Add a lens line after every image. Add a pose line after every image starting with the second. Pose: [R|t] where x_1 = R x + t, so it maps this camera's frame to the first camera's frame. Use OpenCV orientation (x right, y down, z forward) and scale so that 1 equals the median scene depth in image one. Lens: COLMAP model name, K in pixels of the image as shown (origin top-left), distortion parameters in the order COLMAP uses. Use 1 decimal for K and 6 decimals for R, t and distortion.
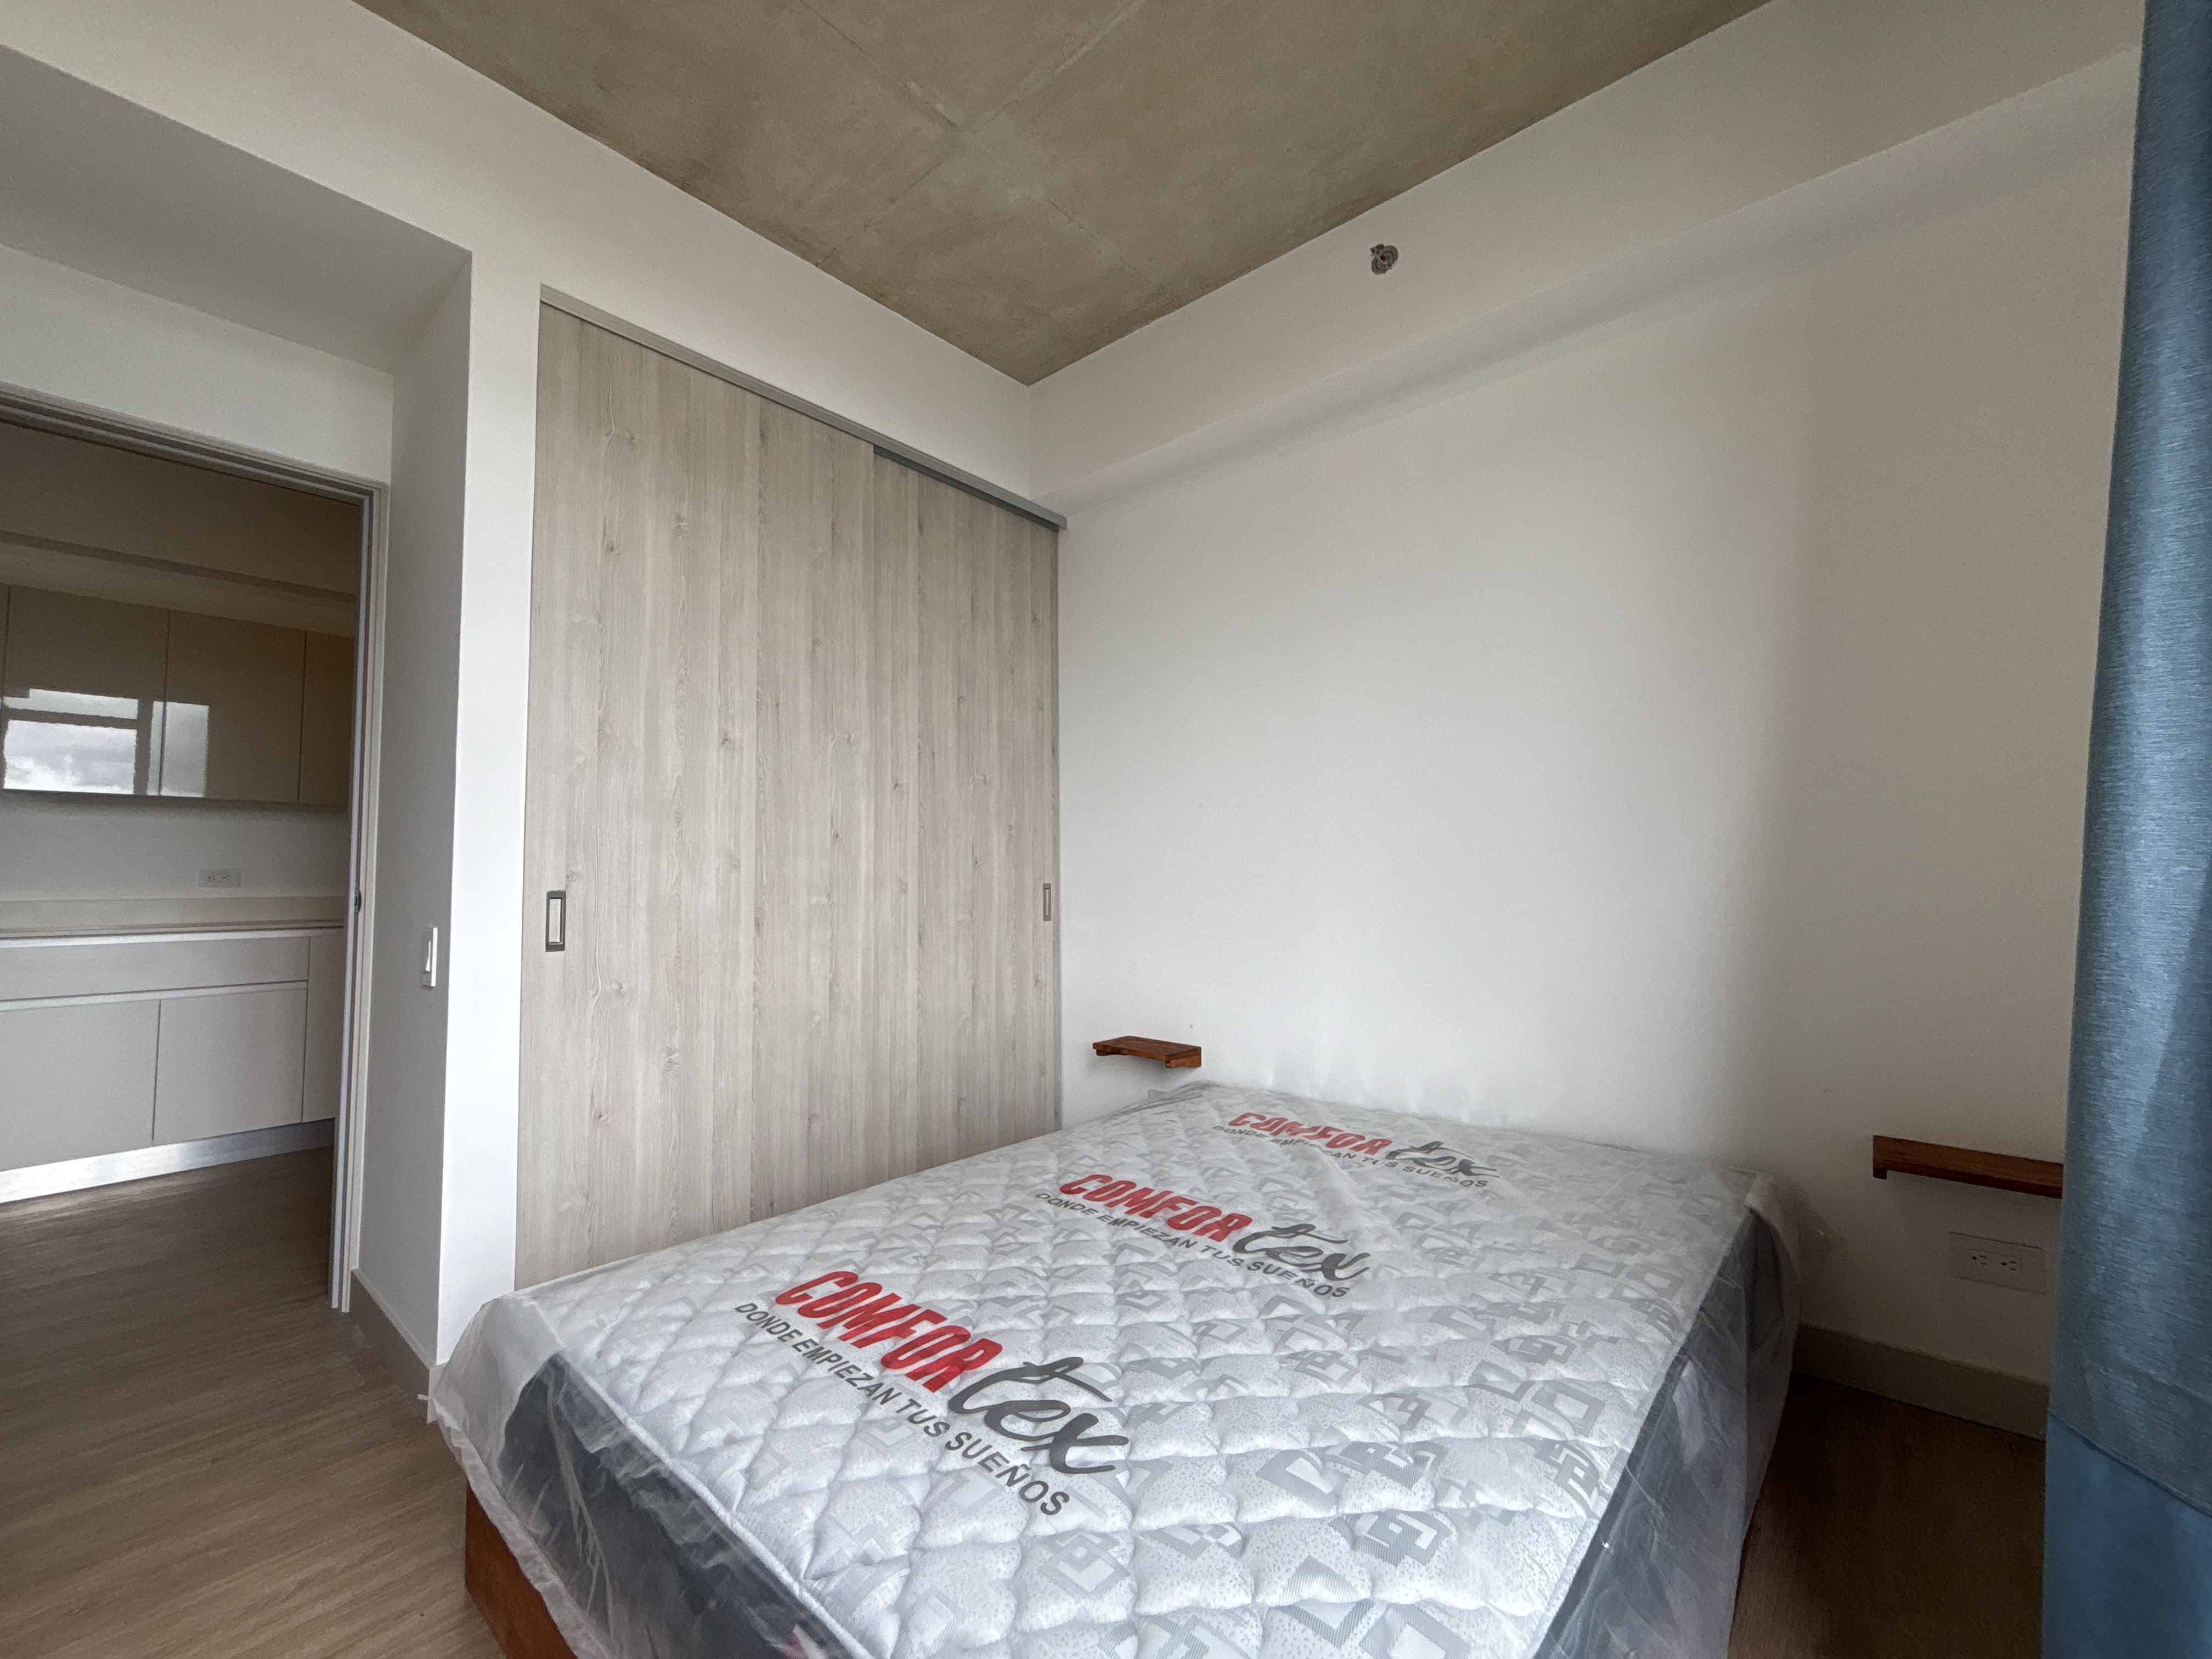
lens RADIAL K [[894.9, 0, 1099.9], [0, 894.9, 829.1], [0, 0, 1]] dist [-0.003864, -0.000174]
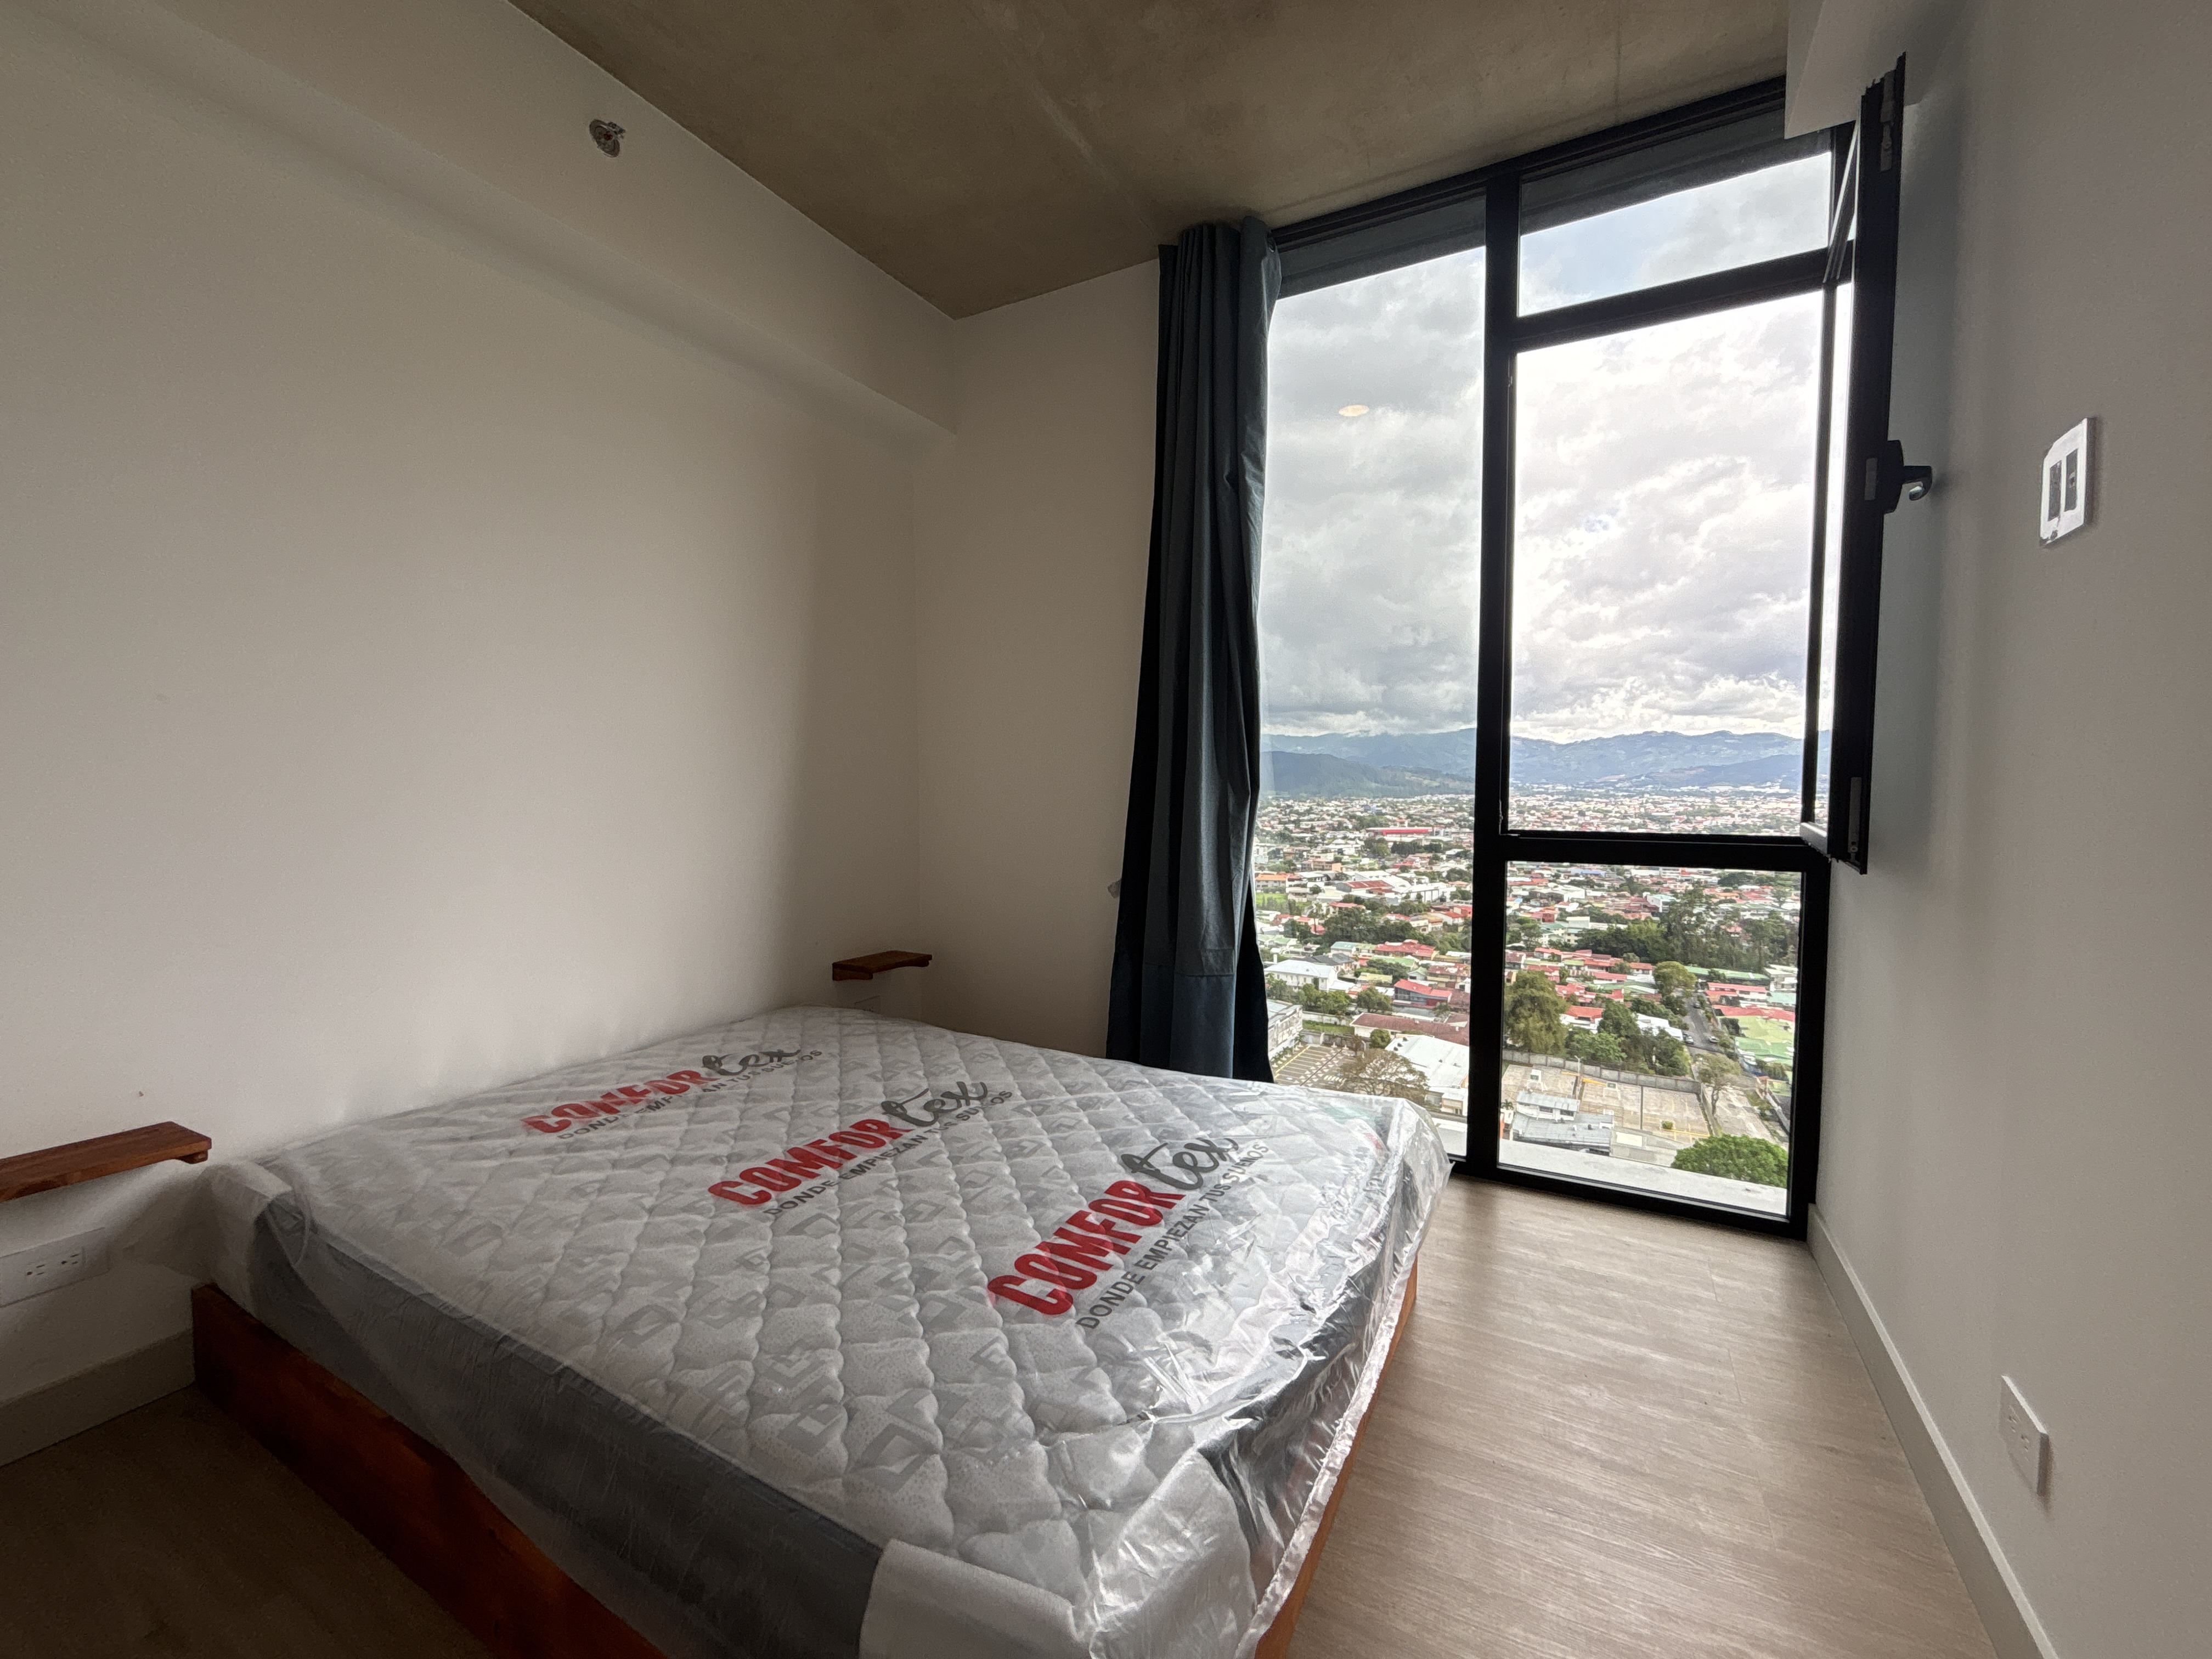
lens RADIAL K [[894.9, 0, 1103.3], [0, 894.9, 832.2], [0, 0, 1]] dist [-0.003864, -0.000174]
pose [[-0.208189, -0.042041, 0.977185, -1.004523], [-0.053095, 0.998088, 0.031628, 0.012294], [-0.976646, -0.045299, -0.210023, 0.957707]]
